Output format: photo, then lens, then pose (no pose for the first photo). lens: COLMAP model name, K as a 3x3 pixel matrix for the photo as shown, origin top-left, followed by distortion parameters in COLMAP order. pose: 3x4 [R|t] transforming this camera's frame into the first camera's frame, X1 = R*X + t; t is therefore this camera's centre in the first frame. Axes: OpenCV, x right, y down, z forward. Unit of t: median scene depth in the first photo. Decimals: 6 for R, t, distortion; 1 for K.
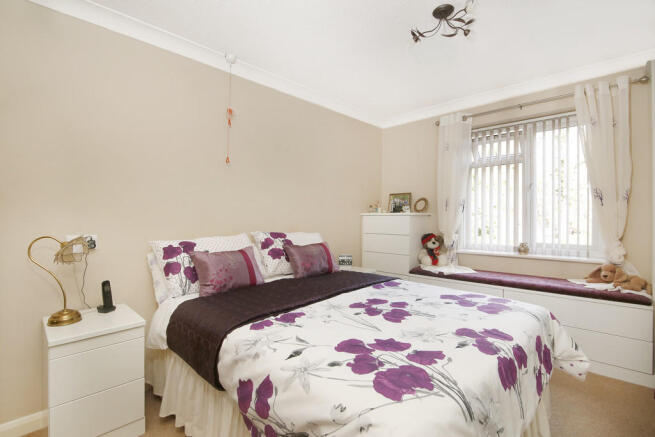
lens RADIAL K [[316.6, 0, 327.5], [0, 316.6, 218.5], [0, 0, 1]] dist [-0.011569, 0.000126]
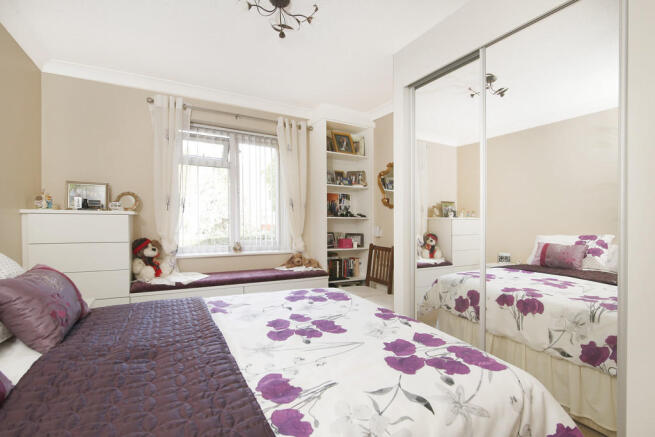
lens RADIAL K [[316.6, 0, 327.5], [0, 316.6, 218.5], [0, 0, 1]] dist [-0.011569, 0.000126]
pose [[0.267756, 0.009653, 0.963438, -0.577907], [-0.004759, 0.999951, -0.008696, 0.006373], [-0.963475, -0.002257, 0.267789, 0.675558]]
